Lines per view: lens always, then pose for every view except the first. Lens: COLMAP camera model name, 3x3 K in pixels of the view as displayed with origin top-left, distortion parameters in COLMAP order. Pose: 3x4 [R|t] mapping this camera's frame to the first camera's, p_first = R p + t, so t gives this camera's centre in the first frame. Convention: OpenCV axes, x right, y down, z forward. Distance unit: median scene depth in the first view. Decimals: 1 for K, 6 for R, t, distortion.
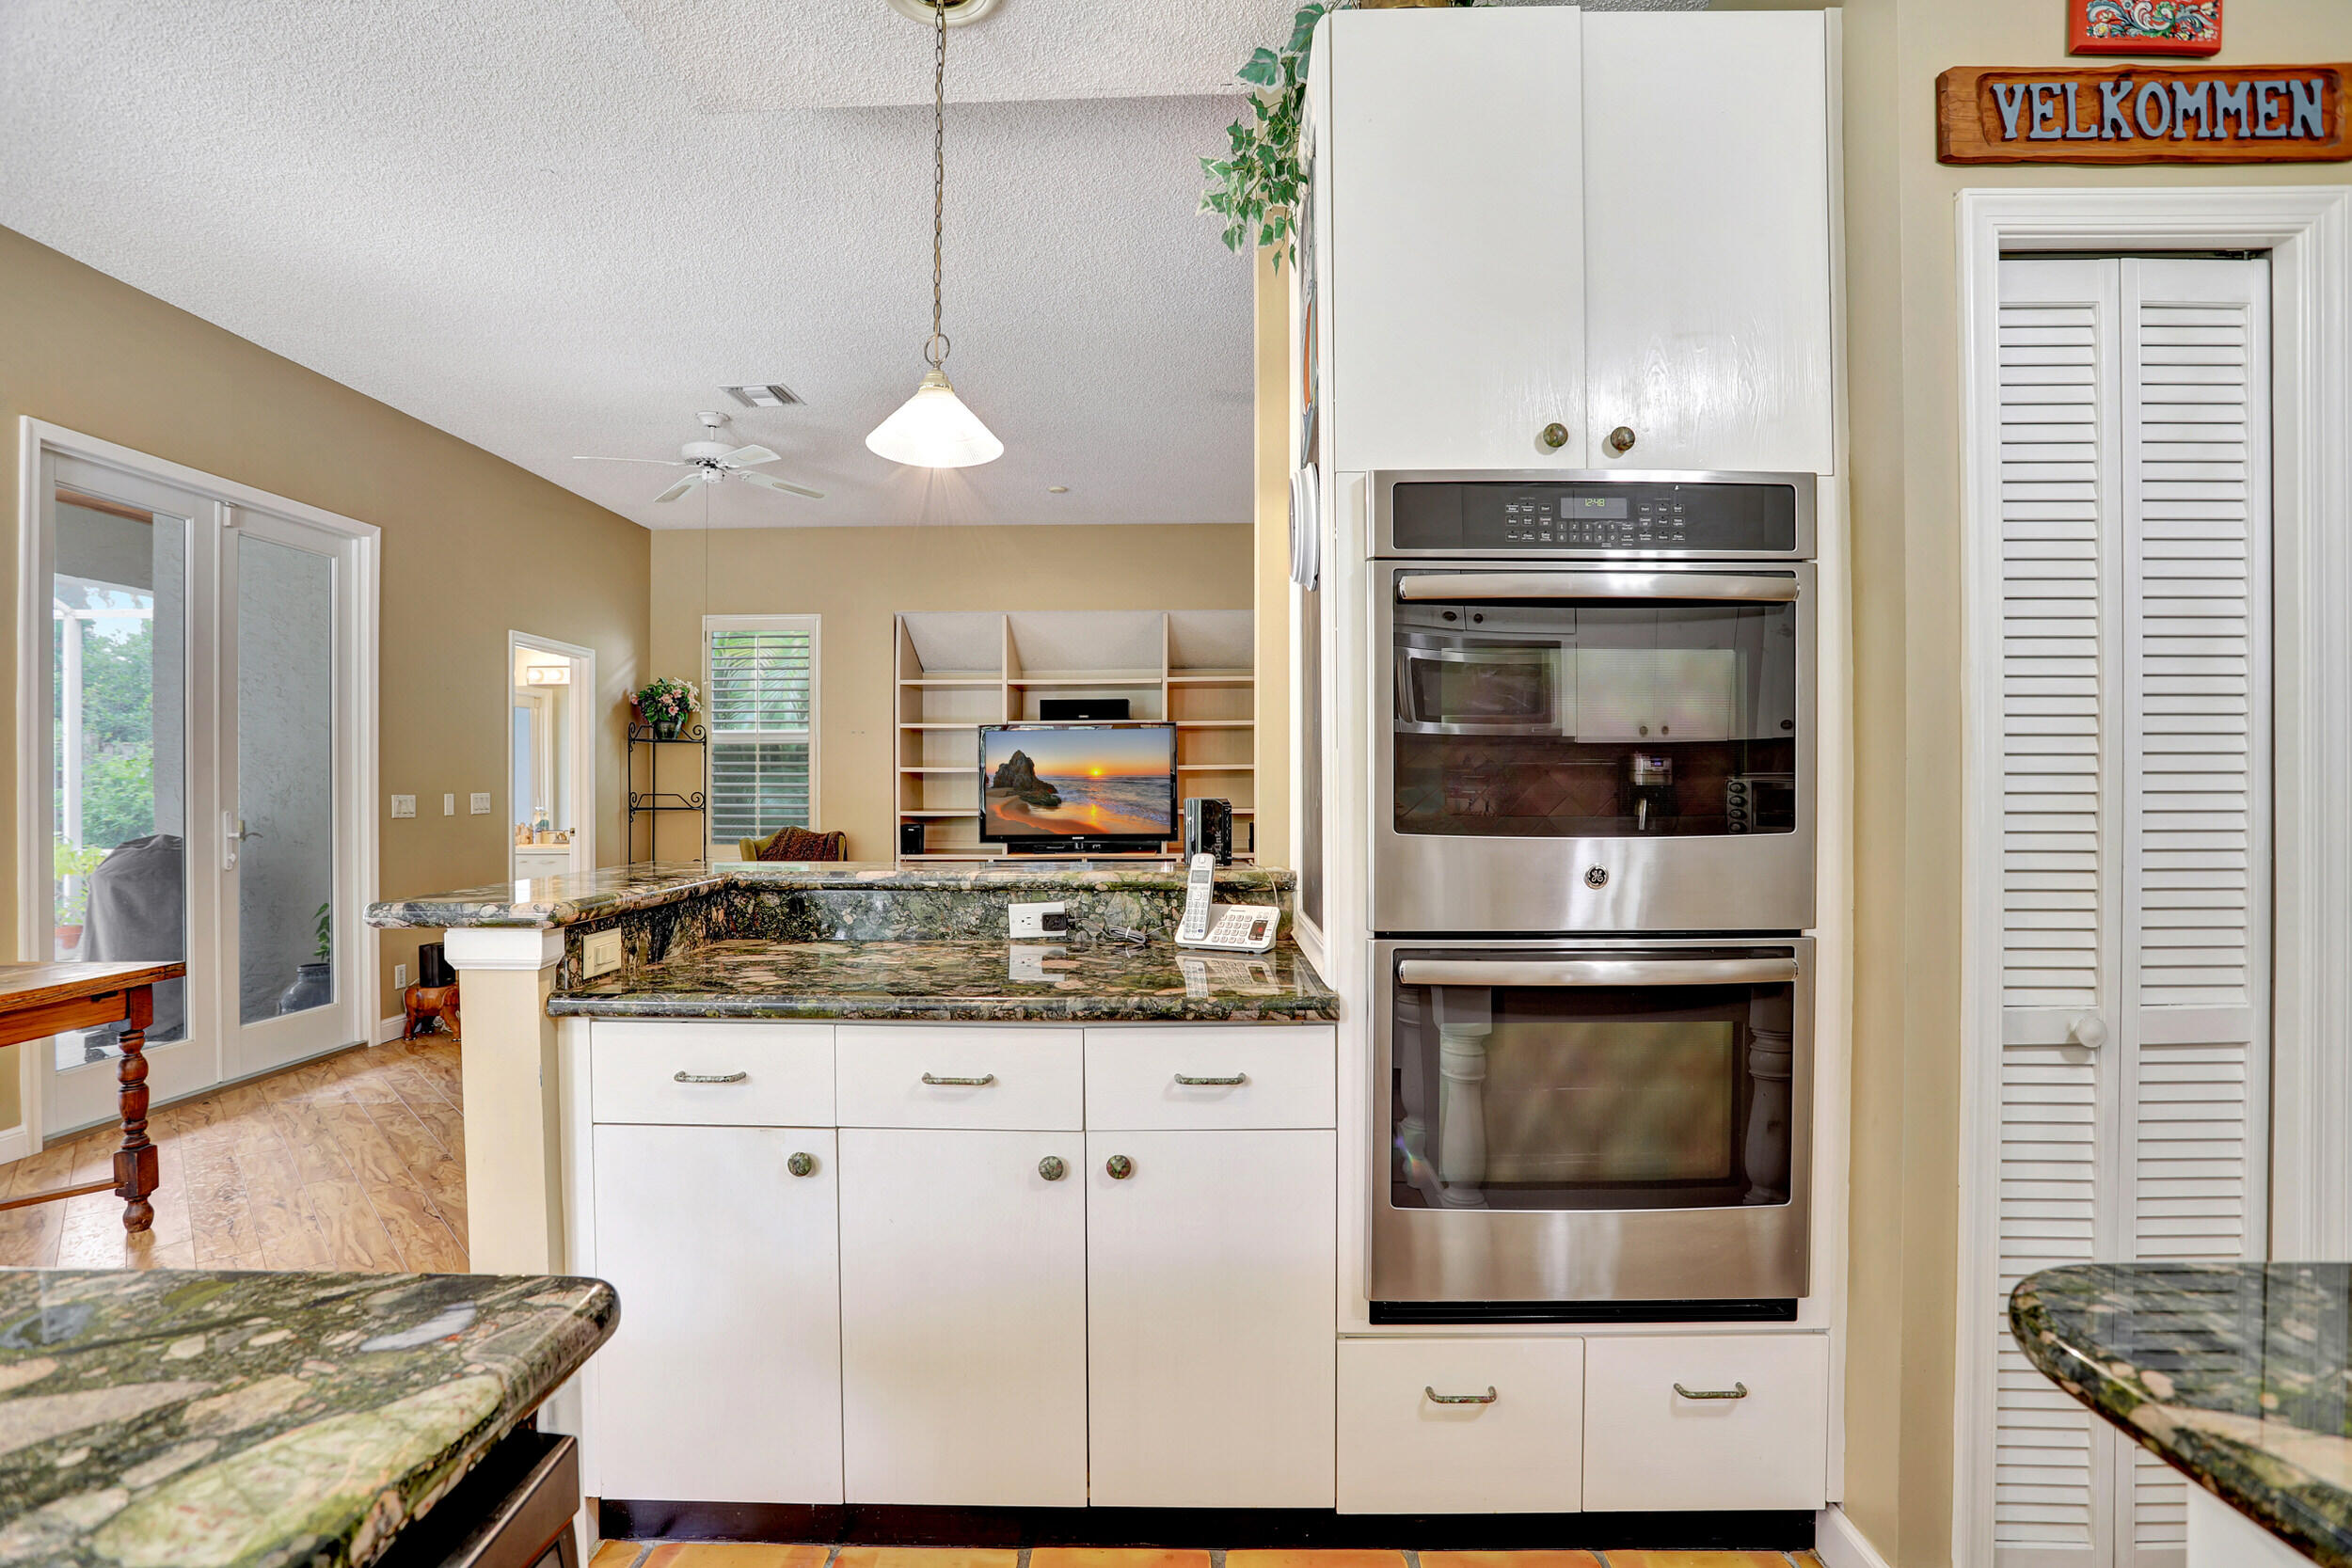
lens RADIAL K [[1144.4, 0, 1169.8], [0, 1144.4, 789.2], [0, 0, 1]] dist [-0.057832, 0.020292]
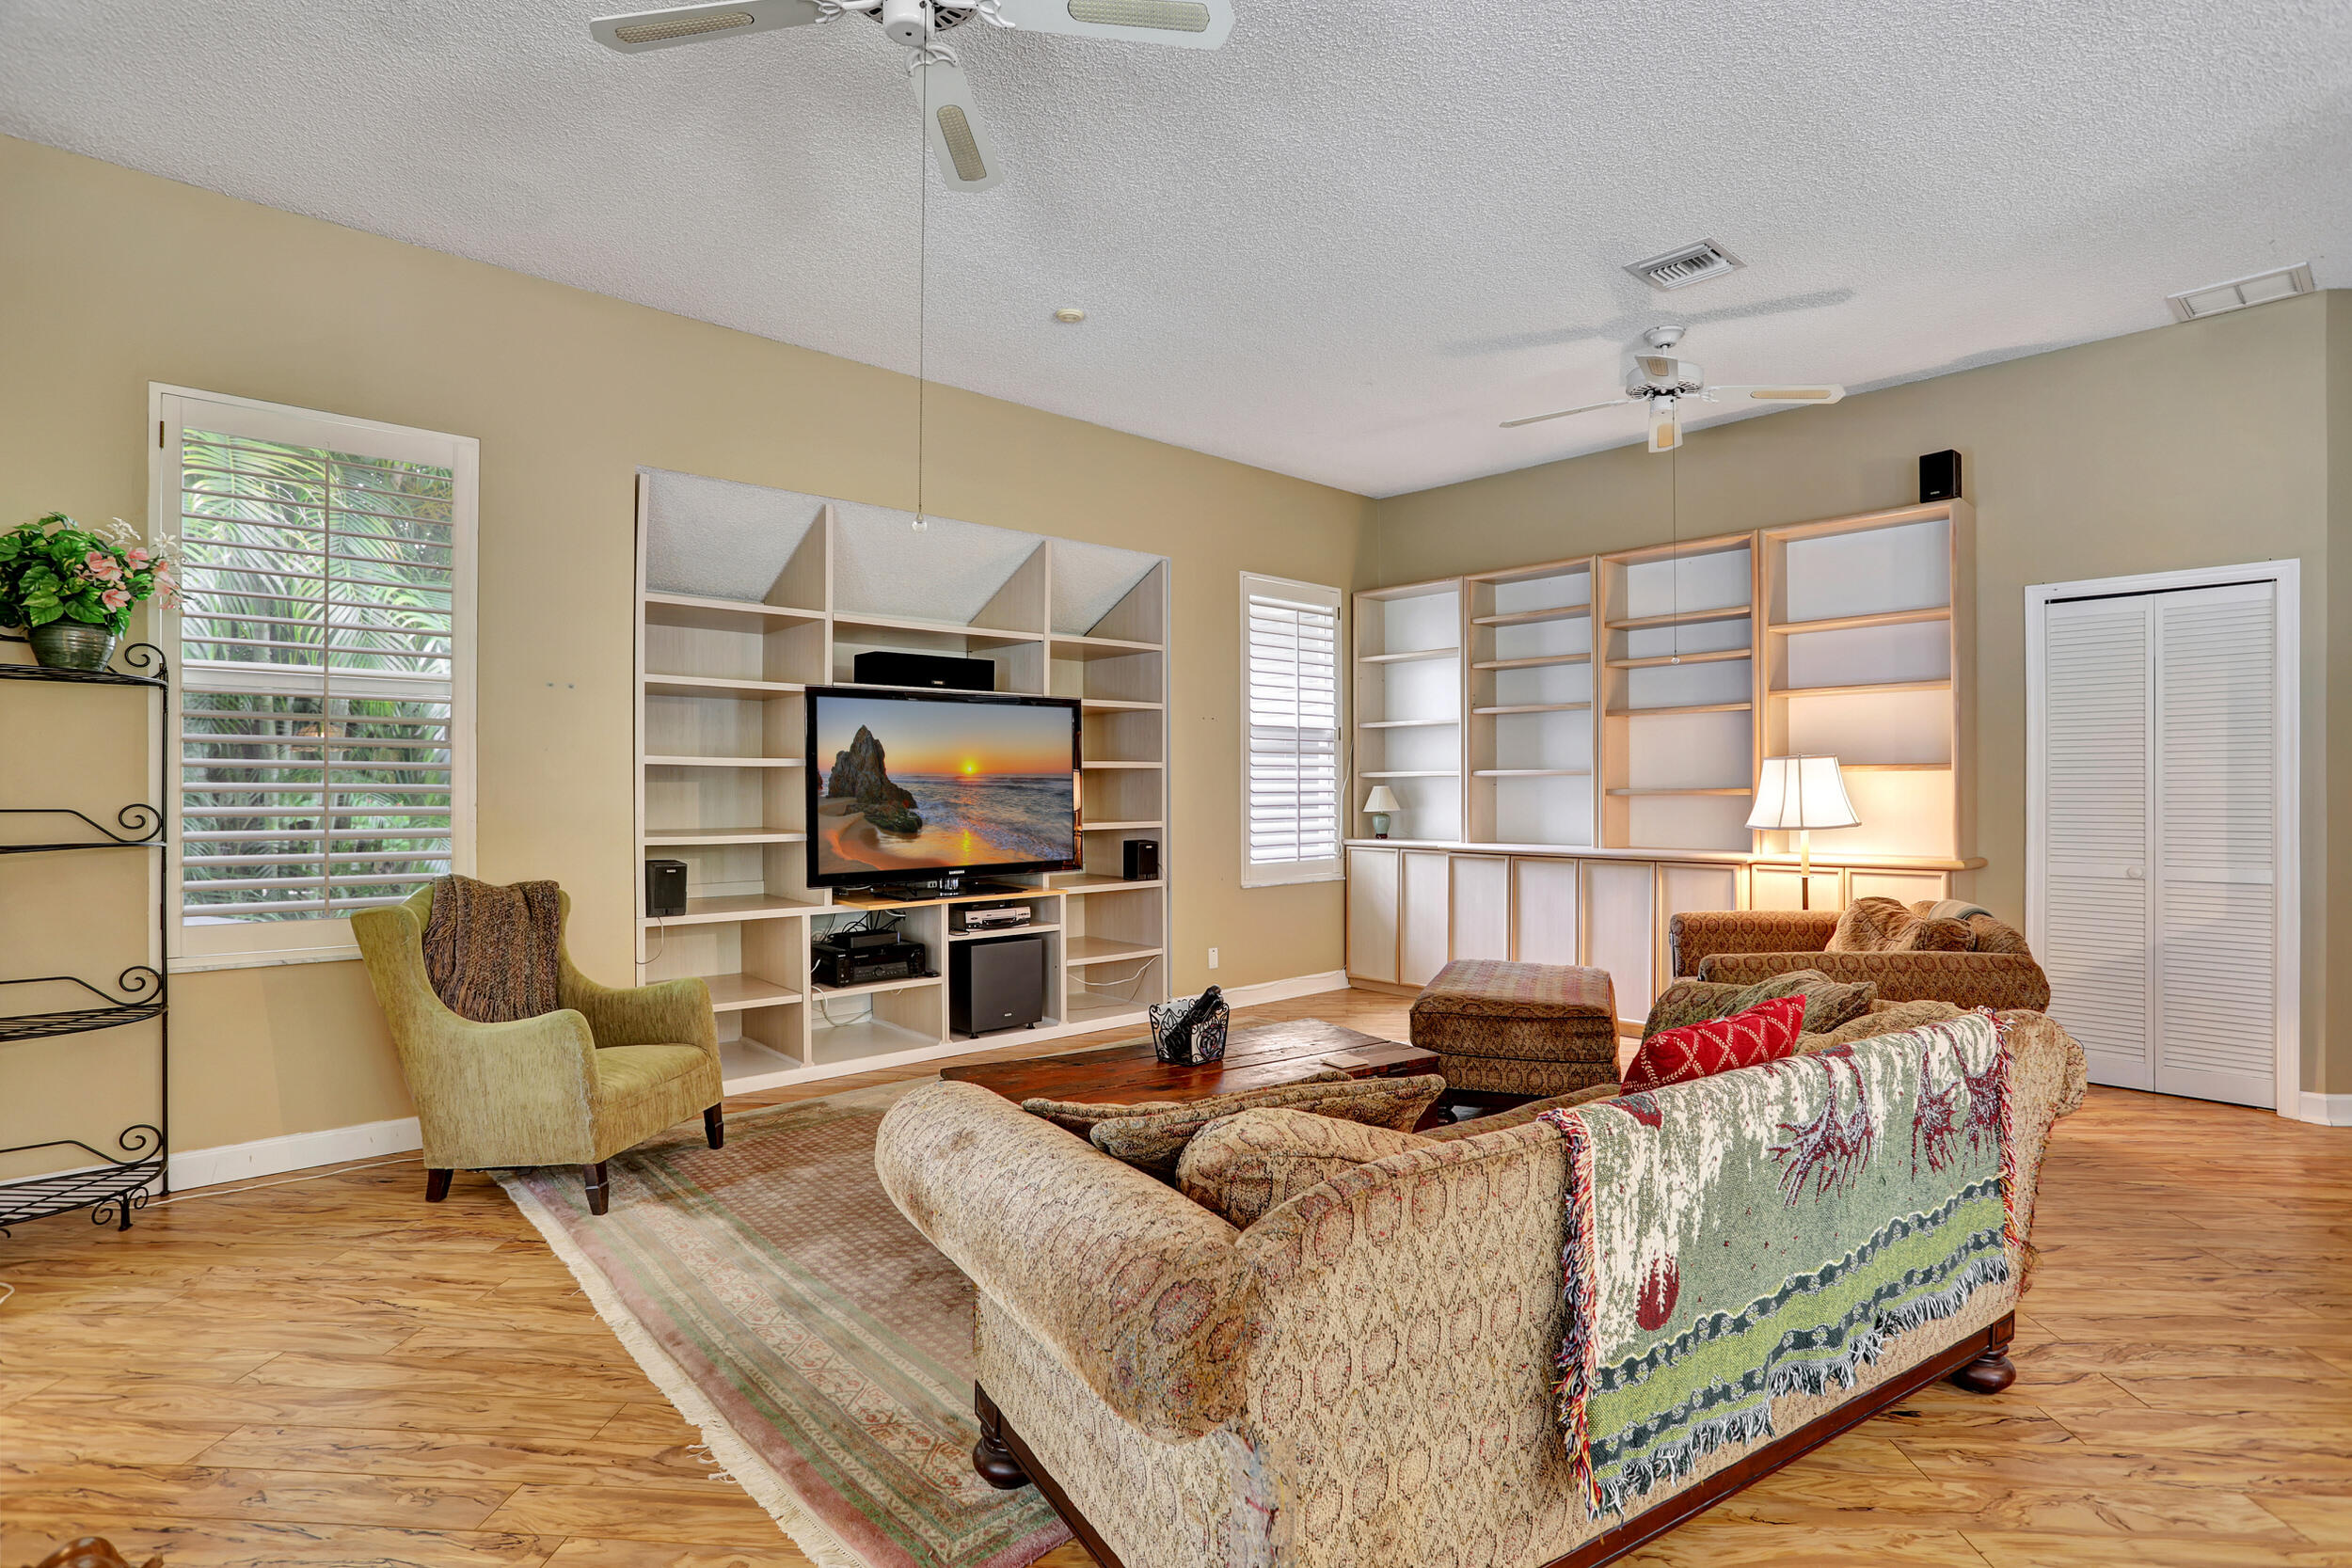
lens RADIAL K [[1144.4, 0, 1188.4], [0, 1144.4, 792.9], [0, 0, 1]] dist [-0.057832, 0.020292]
pose [[0.724487, 0.001513, 0.689287, -0.419940], [0.000384, 0.999997, -0.002599, -0.000045], [-0.689289, 0.002148, 0.724484, 0.440876]]
